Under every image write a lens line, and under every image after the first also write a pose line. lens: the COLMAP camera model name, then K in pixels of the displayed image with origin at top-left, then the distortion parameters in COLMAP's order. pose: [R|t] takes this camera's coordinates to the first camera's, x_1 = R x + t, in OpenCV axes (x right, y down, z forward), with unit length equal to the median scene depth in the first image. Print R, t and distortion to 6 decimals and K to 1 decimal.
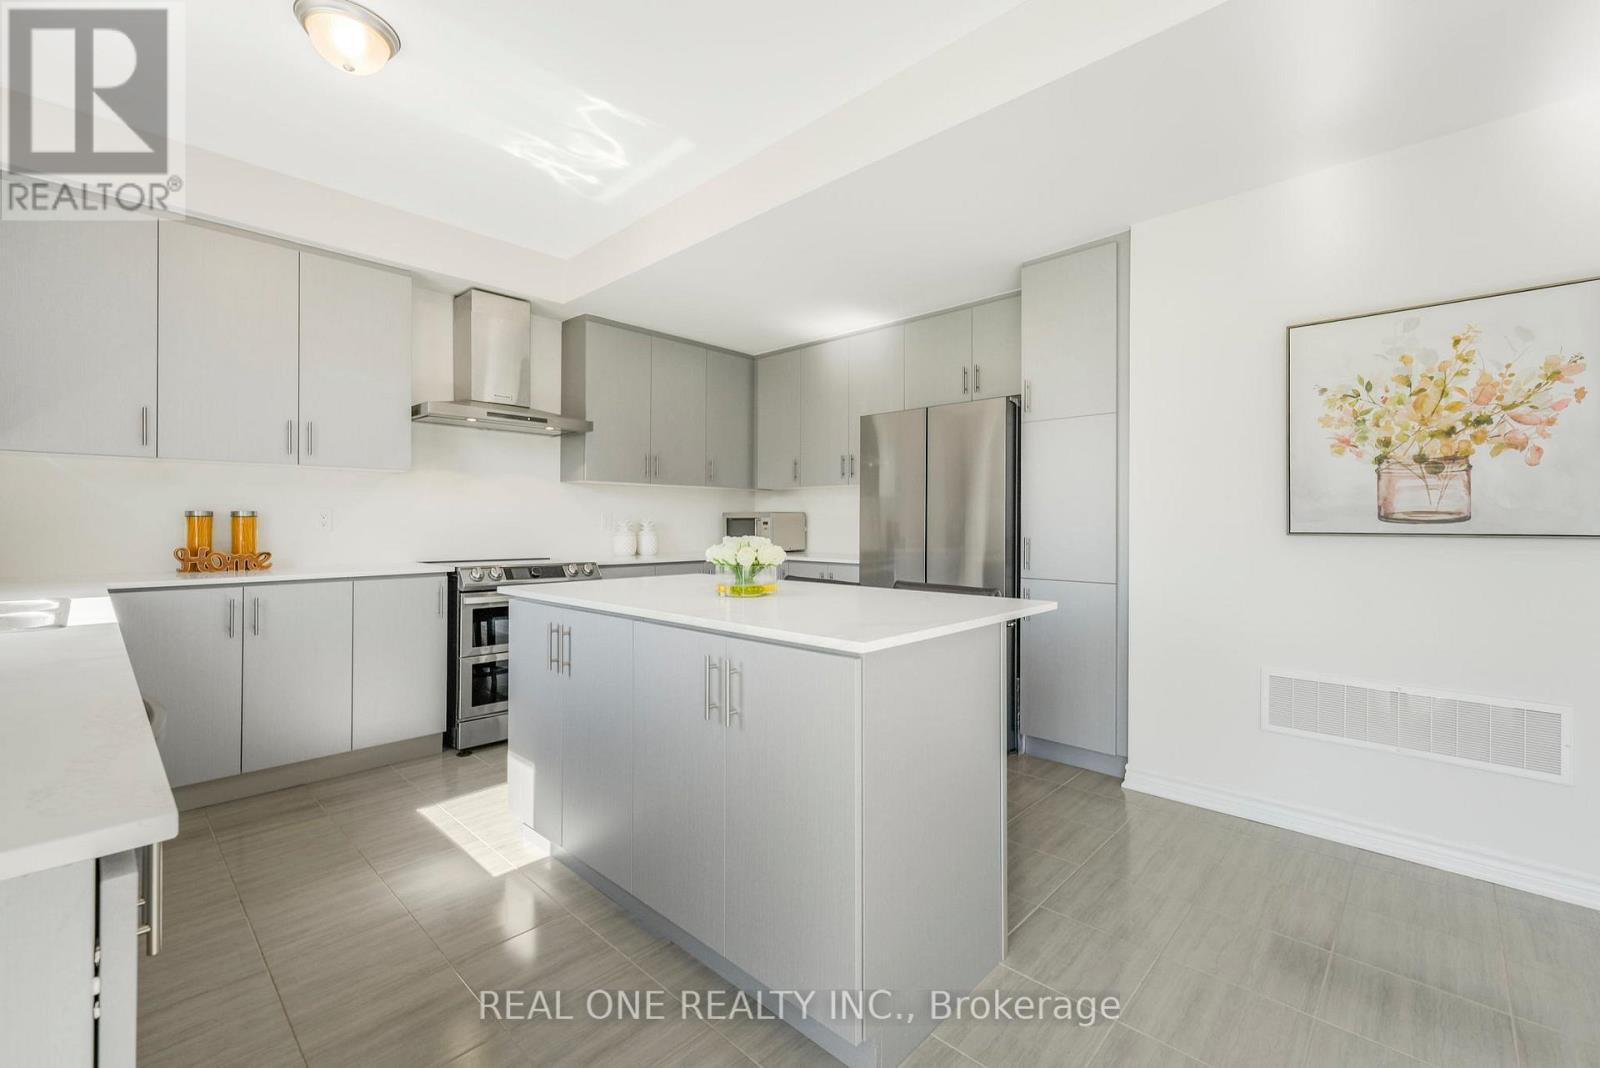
lens RADIAL K [[659.4, 0, 789.9], [0, 659.4, 528.9], [0, 0, 1]] dist [0.008271, 0.000374]
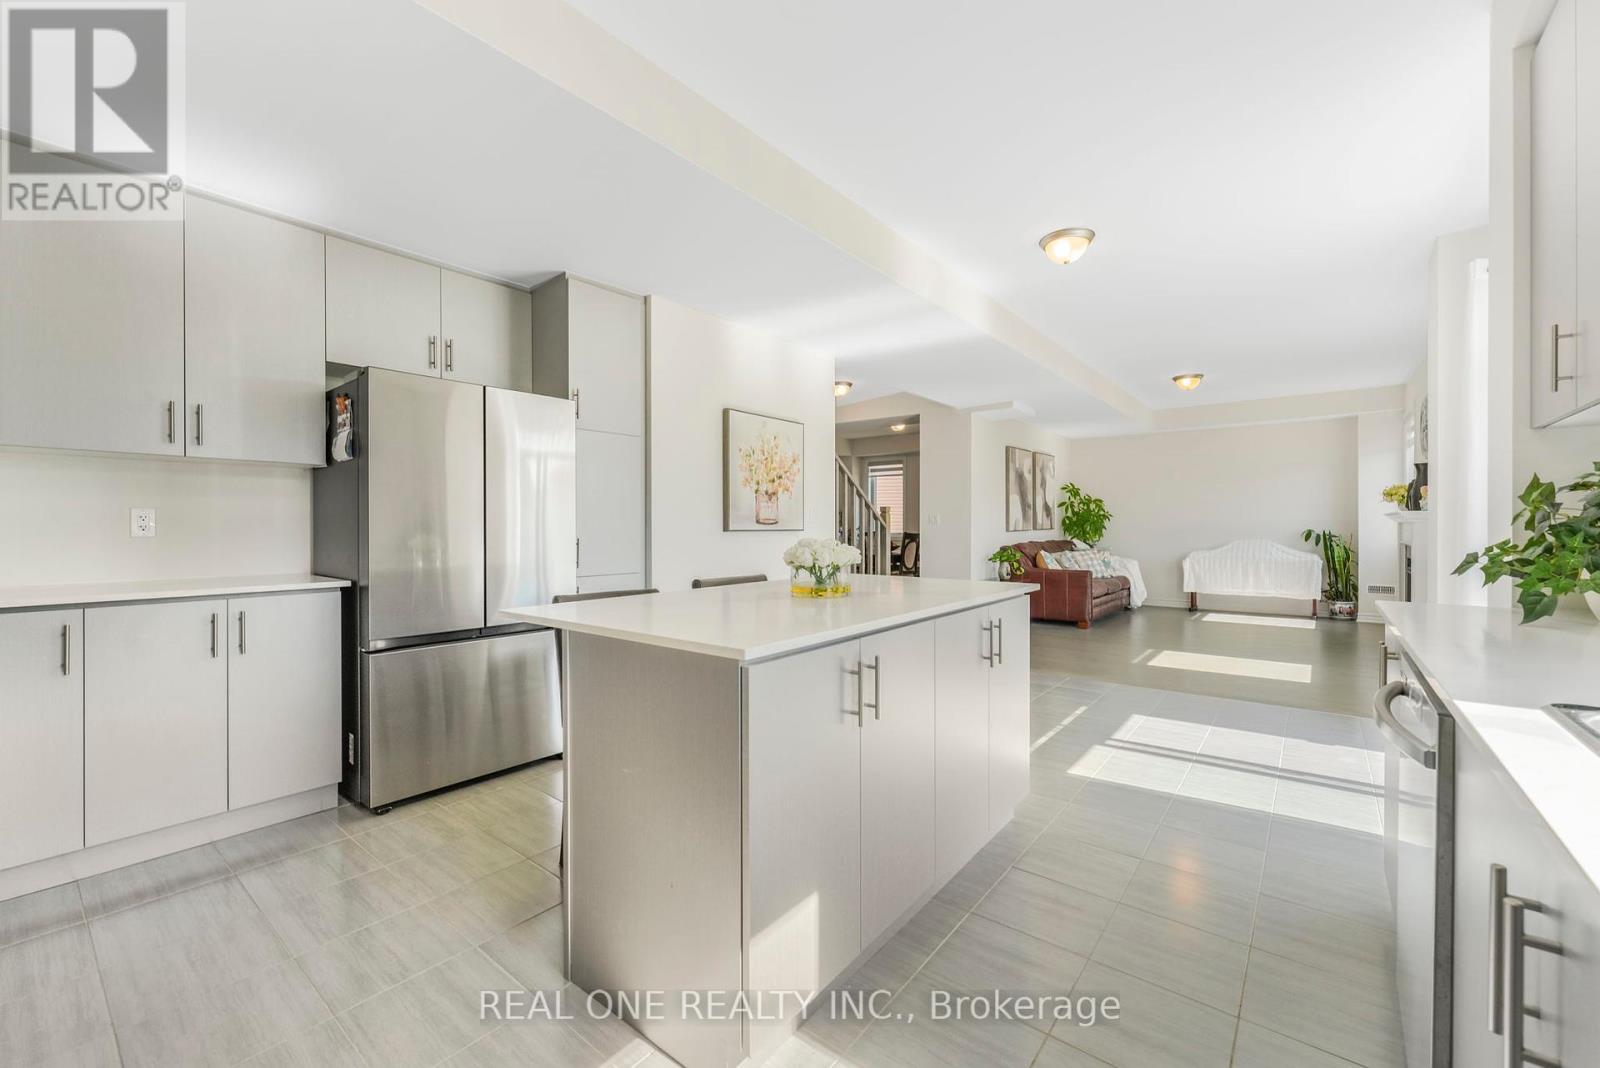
lens RADIAL K [[659.4, 0, 797.7], [0, 659.4, 524.6], [0, 0, 1]] dist [0.008271, 0.000374]
pose [[-0.089371, -0.009485, 0.995953, -1.009227], [0.004648, 0.999940, 0.009940, -0.027670], [-0.995988, 0.005518, -0.089321, 1.056002]]
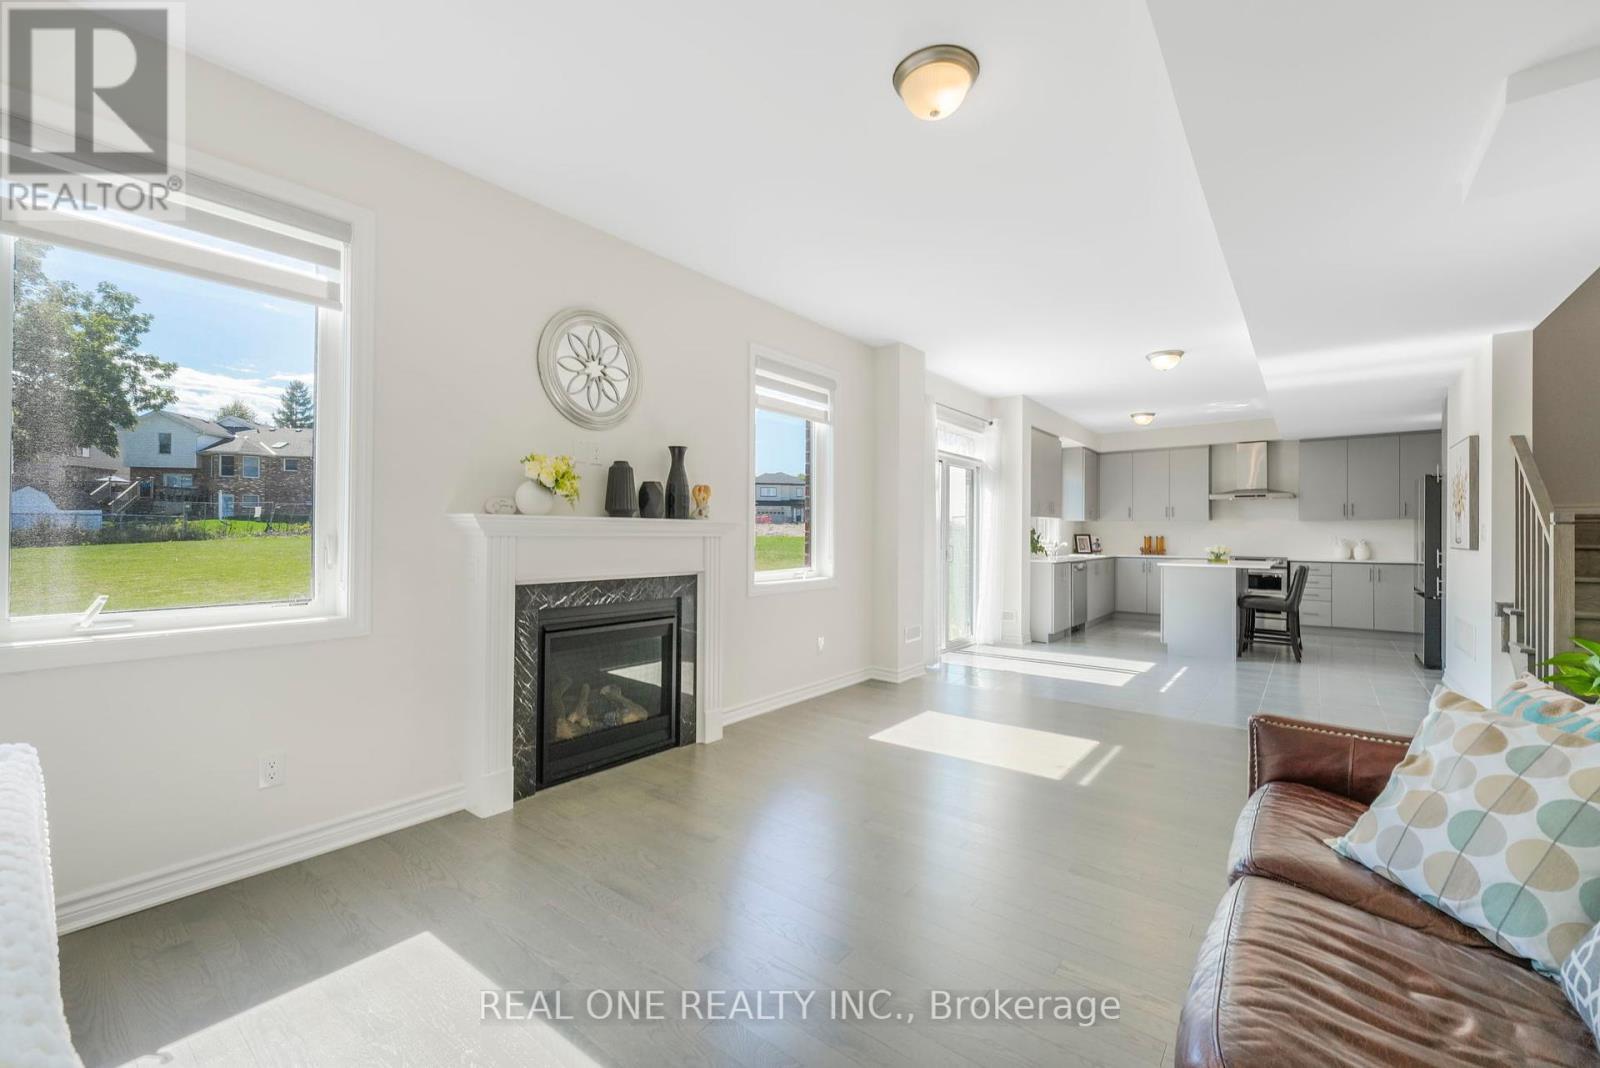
lens RADIAL K [[659.4, 0, 793.5], [0, 659.4, 532.4], [0, 0, 1]] dist [0.008271, 0.000374]
pose [[0.089872, -0.005372, -0.995939, 2.858117], [-0.009050, 0.999940, -0.006210, -0.010598], [0.995912, 0.009571, 0.089818, -1.357784]]
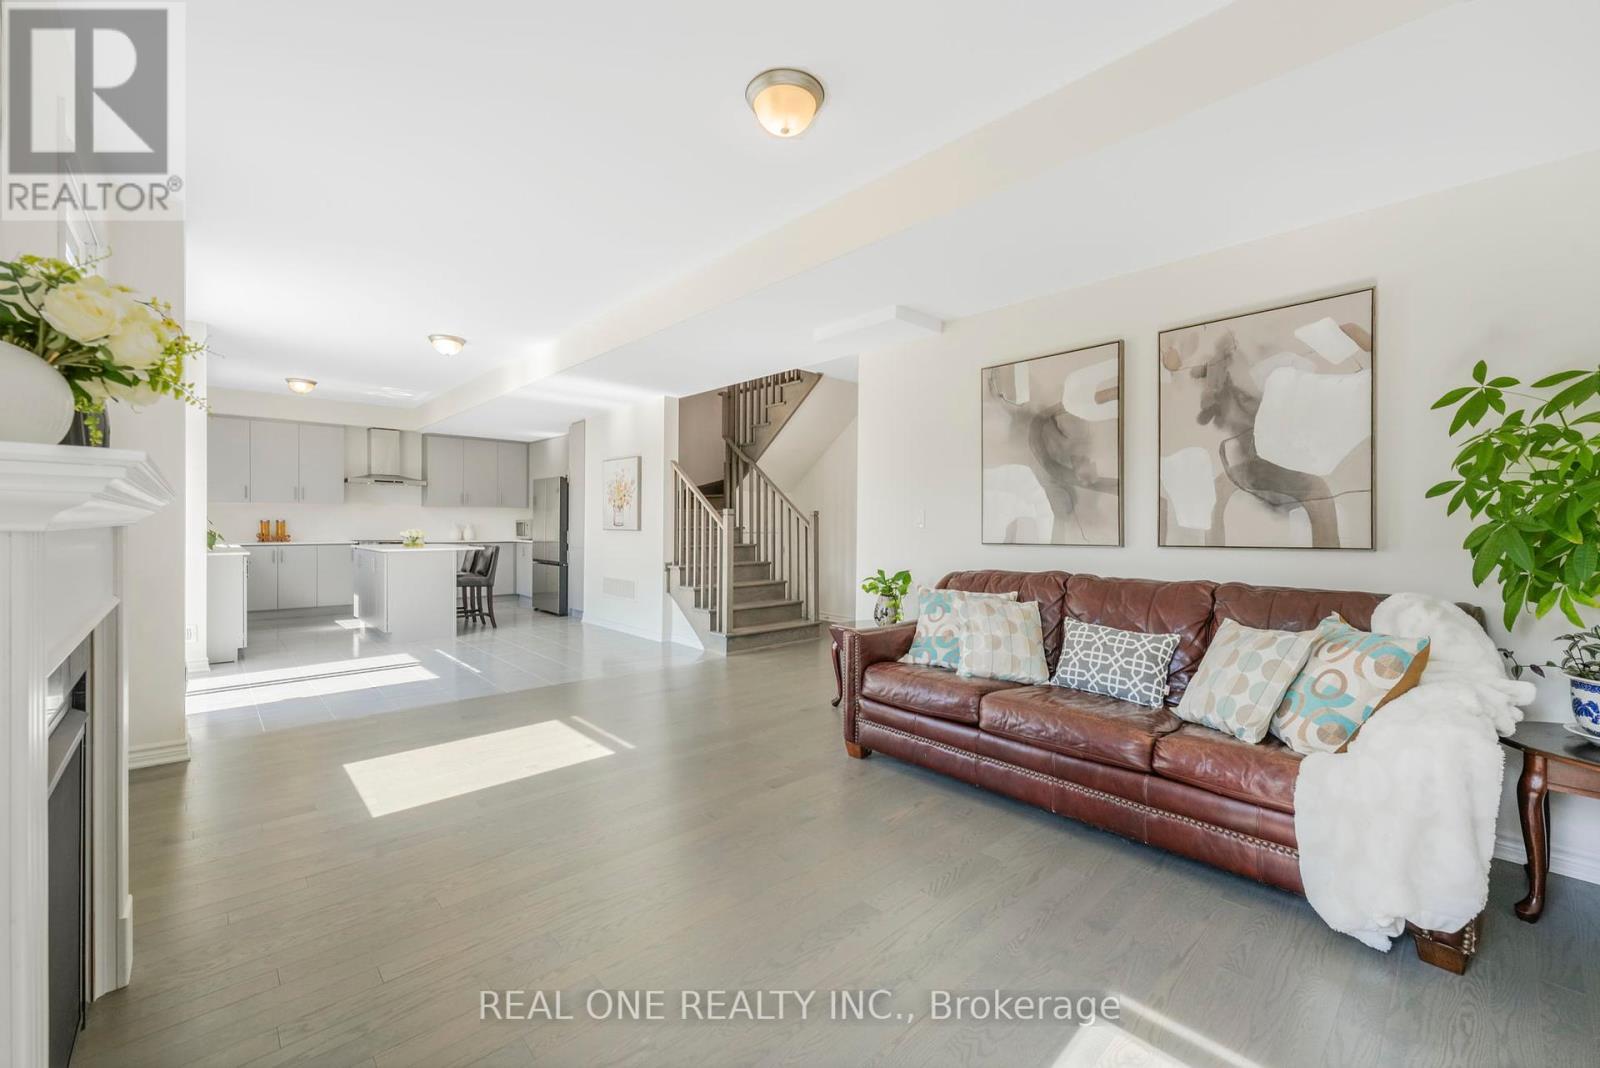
lens RADIAL K [[659.4, 0, 804.4], [0, 659.4, 527.3], [0, 0, 1]] dist [0.008271, 0.000374]
pose [[0.997751, 0.003496, -0.066935, 2.024879], [-0.003447, 0.999994, 0.000855, -0.009462], [0.066938, -0.000623, 0.997757, -2.117428]]
